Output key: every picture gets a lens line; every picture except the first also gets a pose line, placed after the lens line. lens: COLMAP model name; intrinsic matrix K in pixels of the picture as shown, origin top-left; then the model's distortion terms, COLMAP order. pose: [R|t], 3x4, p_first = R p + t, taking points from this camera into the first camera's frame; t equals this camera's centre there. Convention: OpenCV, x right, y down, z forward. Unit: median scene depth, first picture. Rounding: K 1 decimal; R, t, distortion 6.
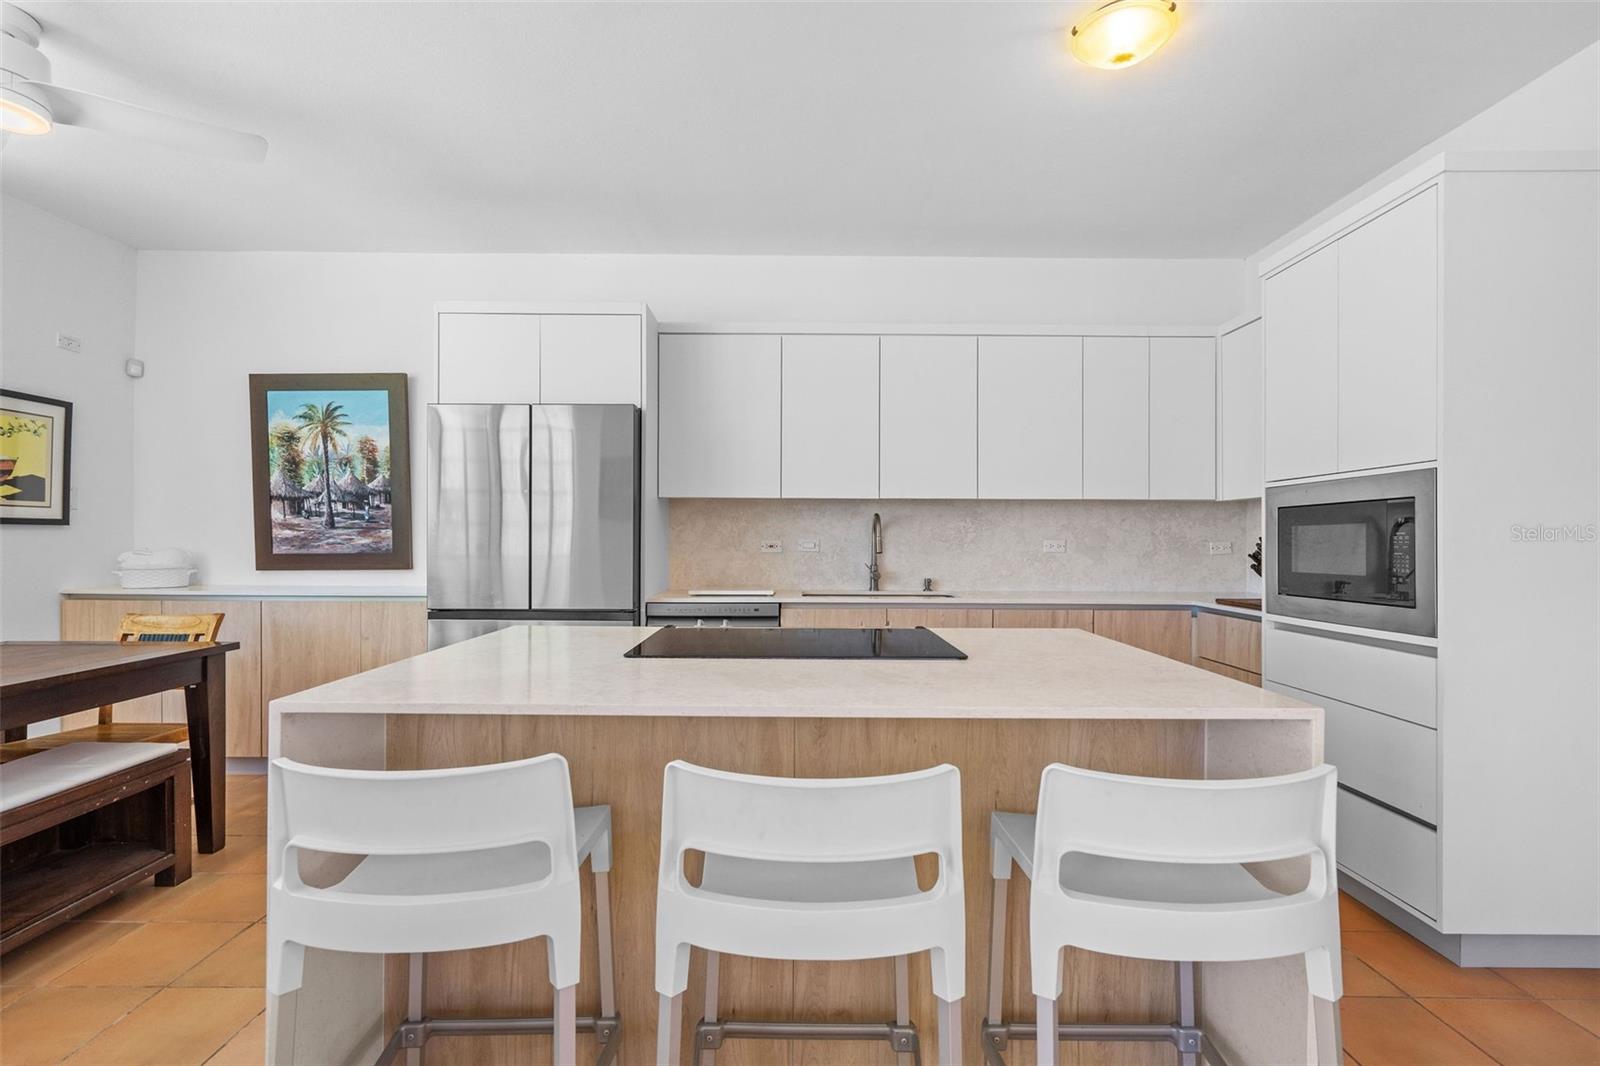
lens RADIAL K [[730.3, 0, 793.3], [0, 730.3, 544.1], [0, 0, 1]] dist [-0.005300, 0.001706]
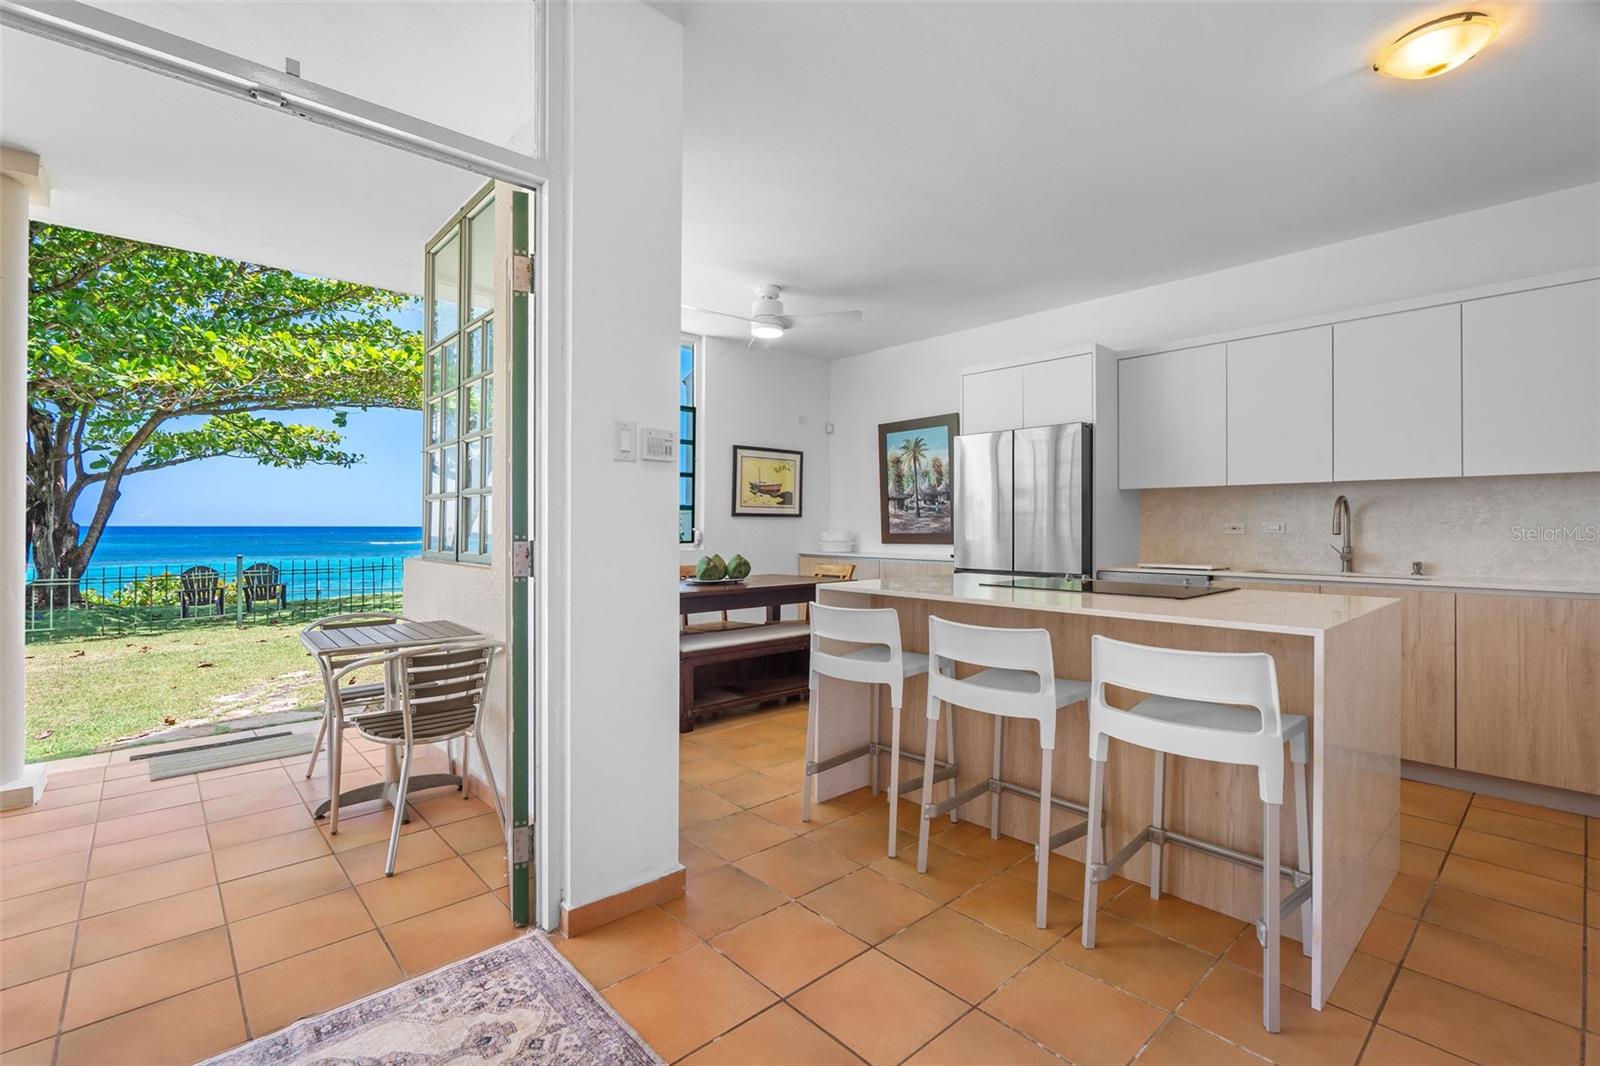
lens RADIAL K [[730.3, 0, 797.3], [0, 730.3, 530.2], [0, 0, 1]] dist [-0.005300, 0.001706]
pose [[0.669059, 0.000206, -0.743209, 0.357138], [-0.003434, 0.999990, -0.002814, 0.011470], [0.743201, 0.004435, 0.669053, -0.240396]]
